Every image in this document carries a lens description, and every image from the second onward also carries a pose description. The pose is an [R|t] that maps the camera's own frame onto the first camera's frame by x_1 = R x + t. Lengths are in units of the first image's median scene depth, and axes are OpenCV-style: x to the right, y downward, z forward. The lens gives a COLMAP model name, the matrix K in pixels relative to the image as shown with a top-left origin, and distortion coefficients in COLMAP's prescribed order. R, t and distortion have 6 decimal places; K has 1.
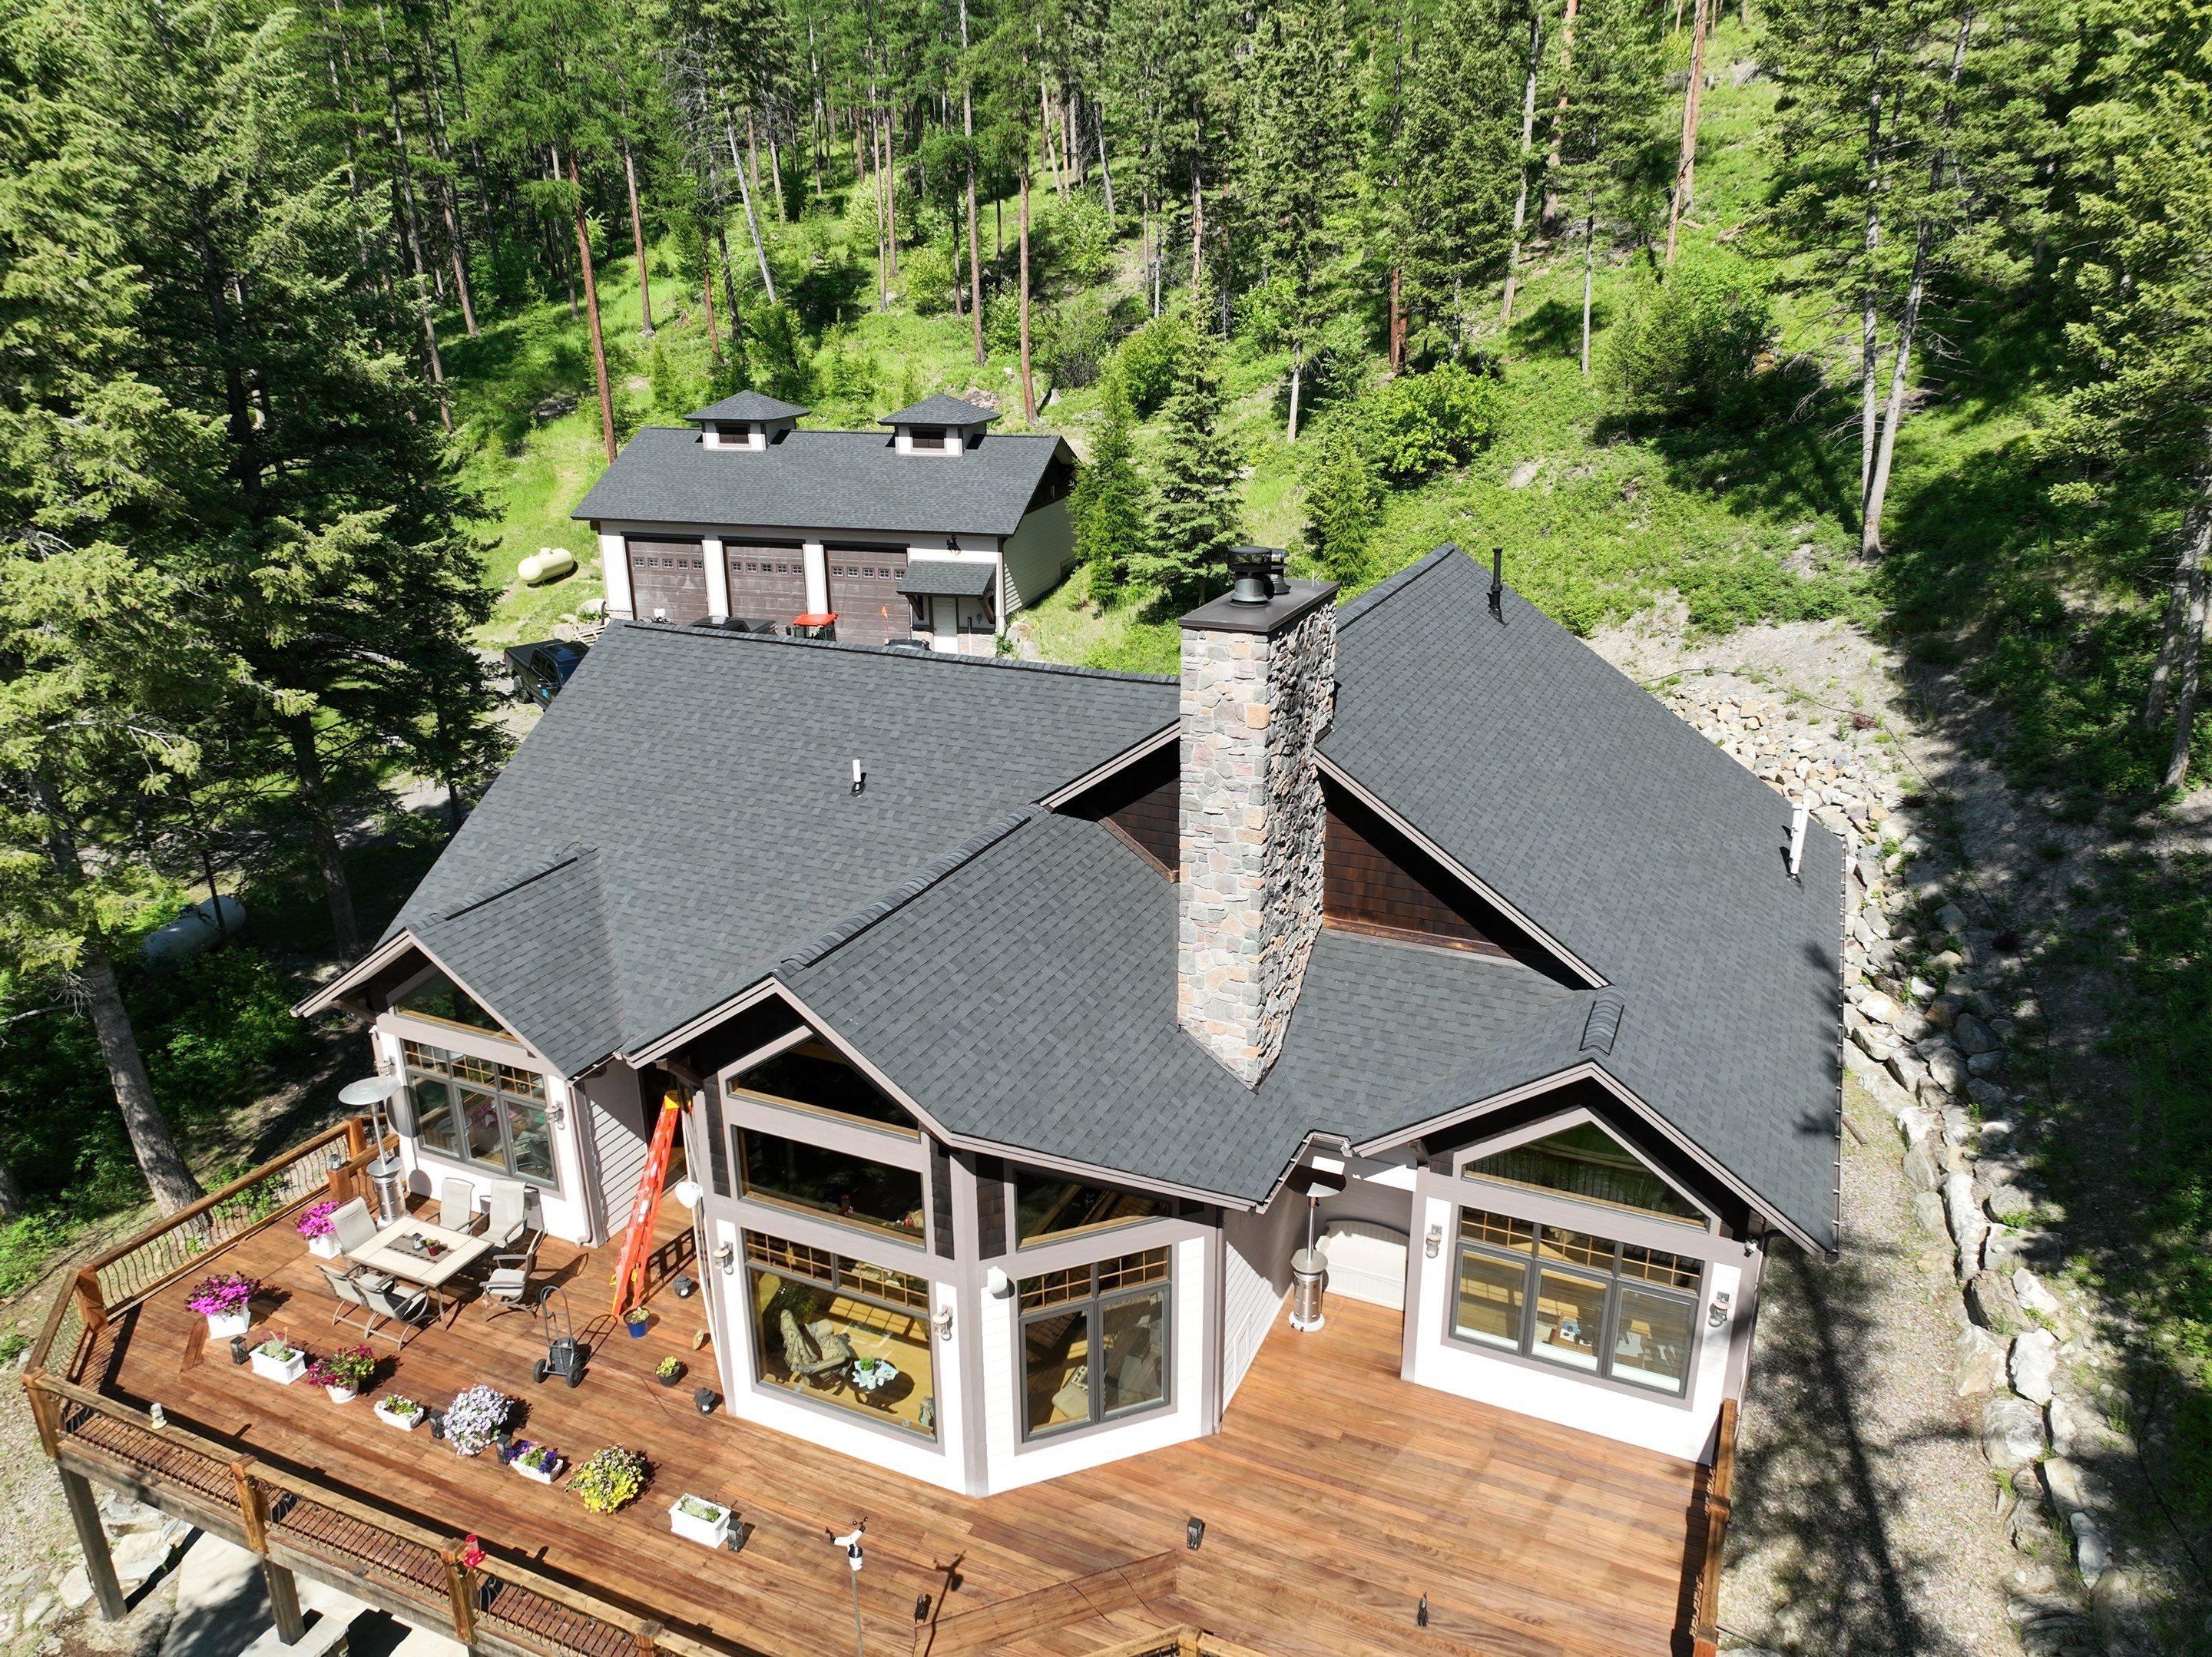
lens RADIAL K [[1552.6, 0, 1110.1], [0, 1552.6, 824.5], [0, 0, 1]] dist [-0.004117, 0.022908]
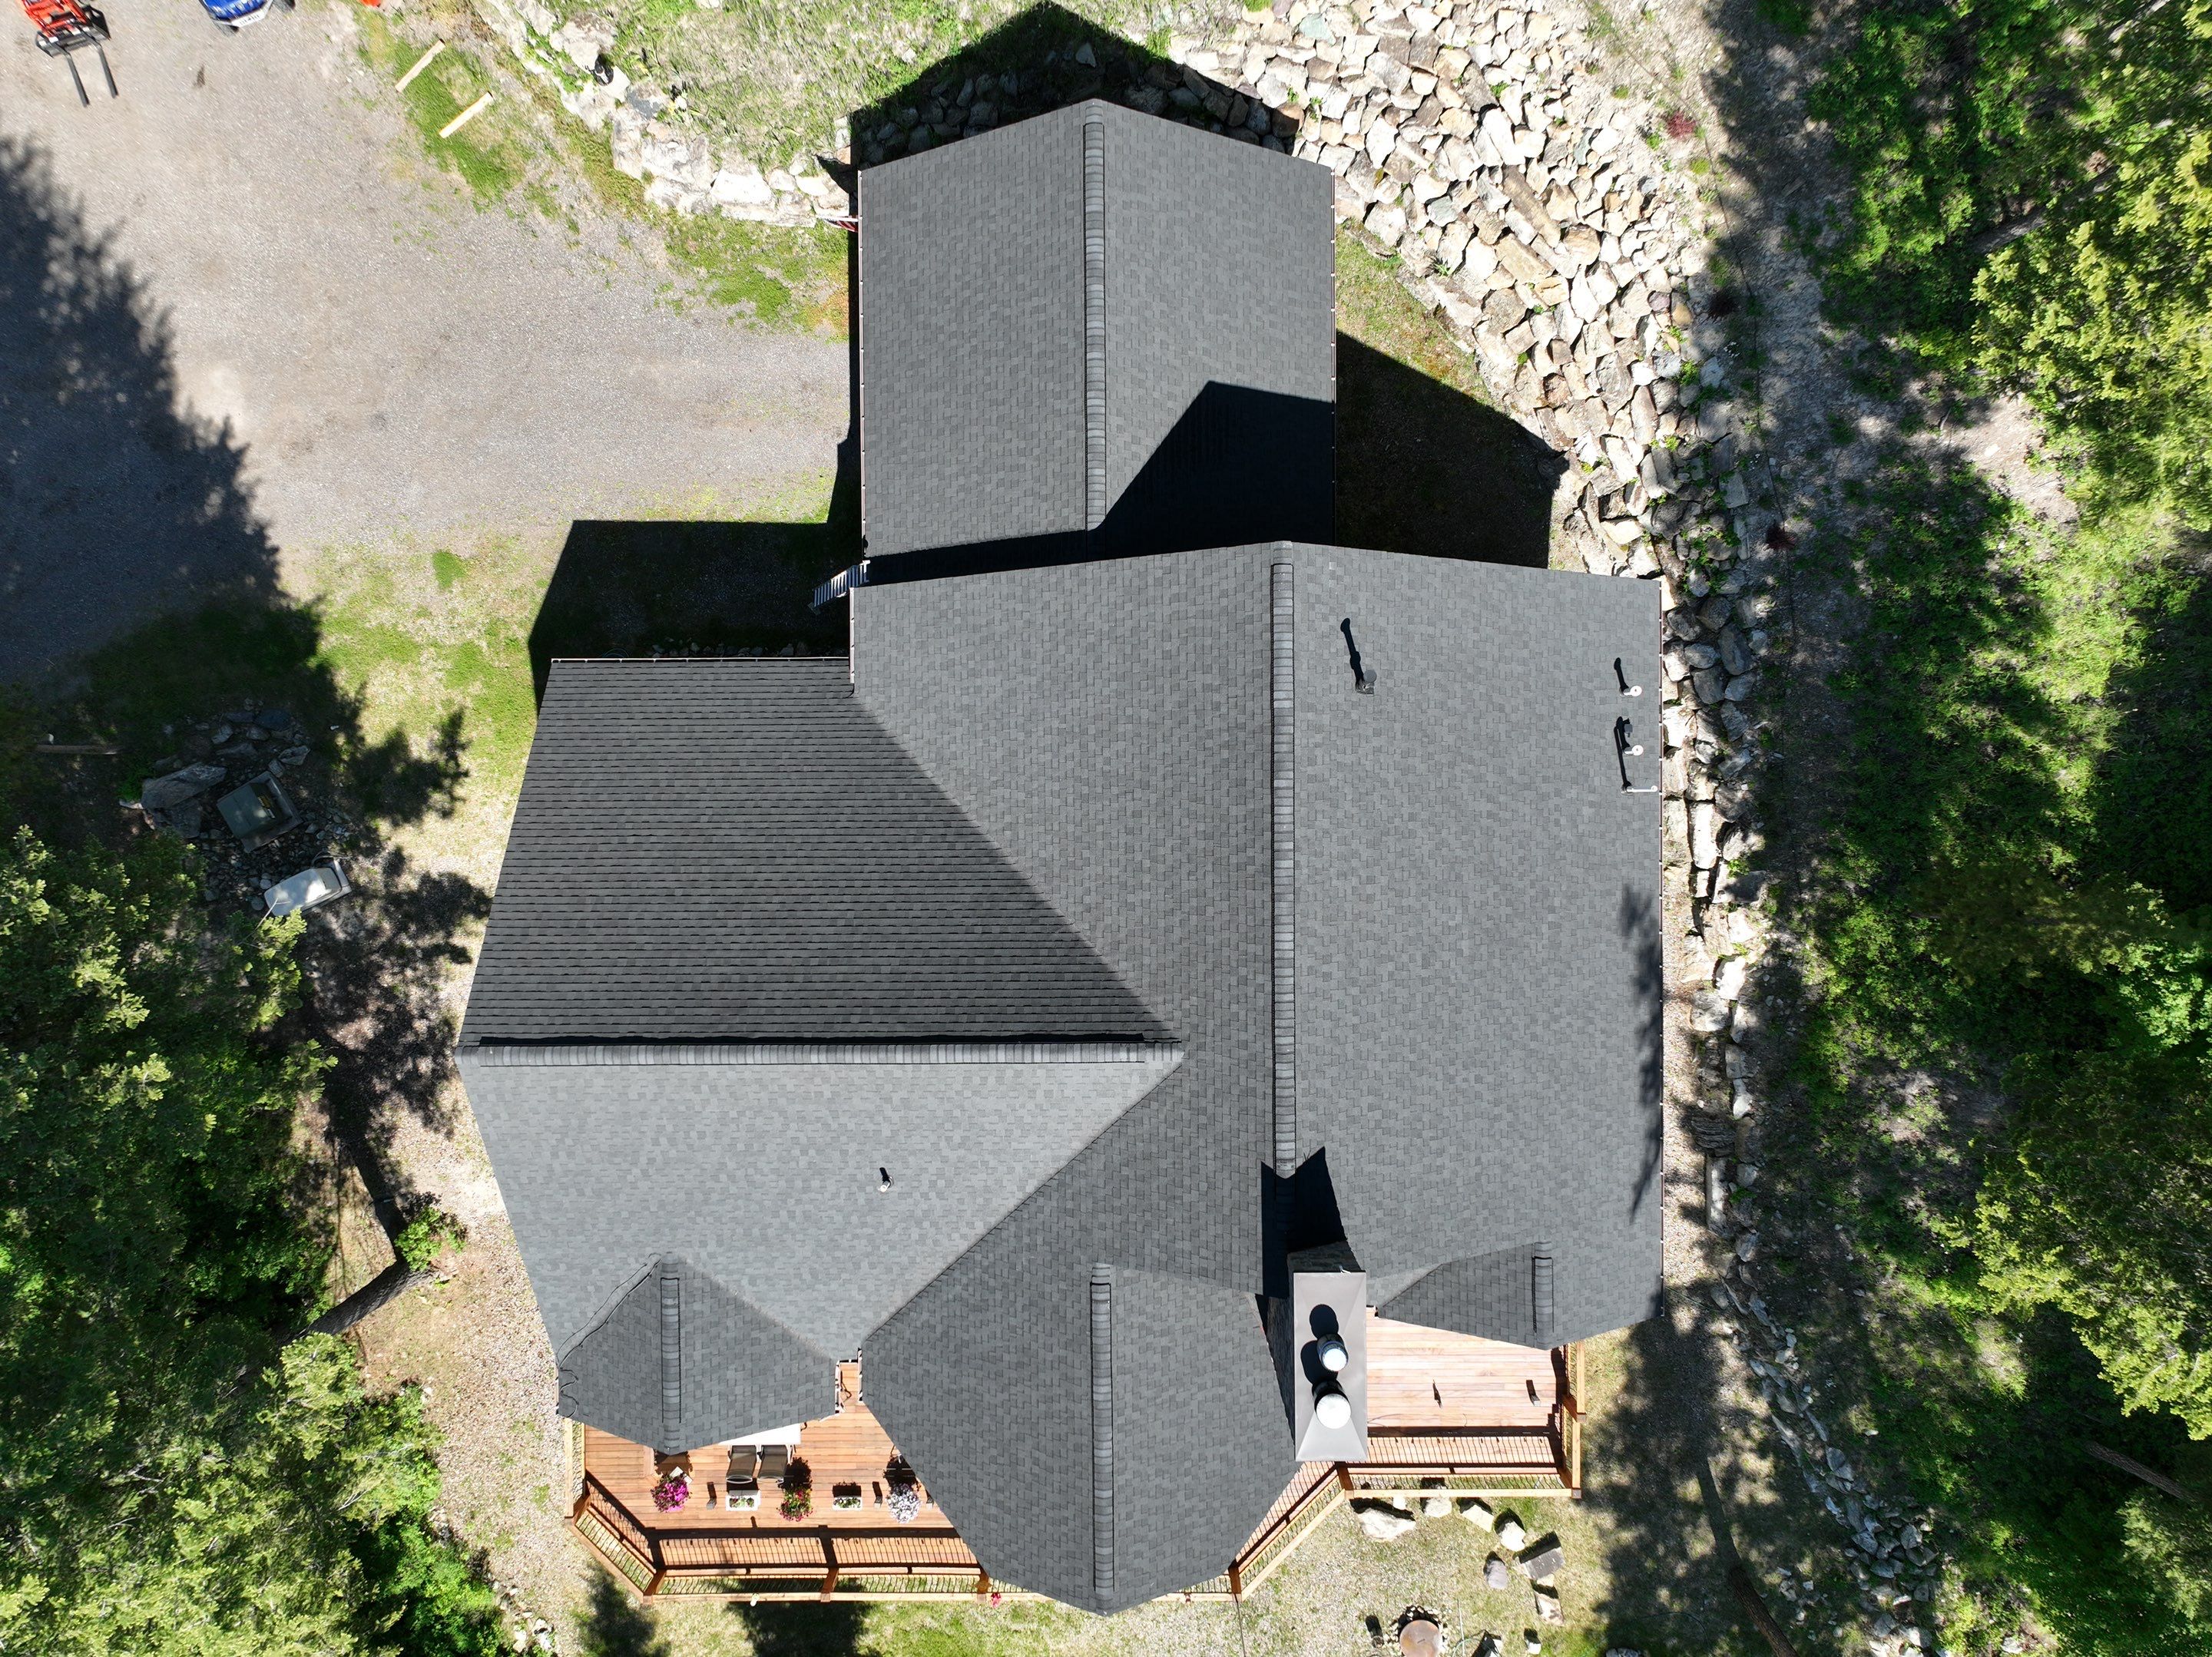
lens RADIAL K [[1552.6, 0, 1123.1], [0, 1552.6, 839.7], [0, 0, 1]] dist [-0.004117, 0.022908]
pose [[0.908303, -0.418112, -0.012969, 0.085801], [0.147359, 0.290797, 0.945369, -0.887643], [-0.391499, -0.860593, 0.325744, 0.618045]]
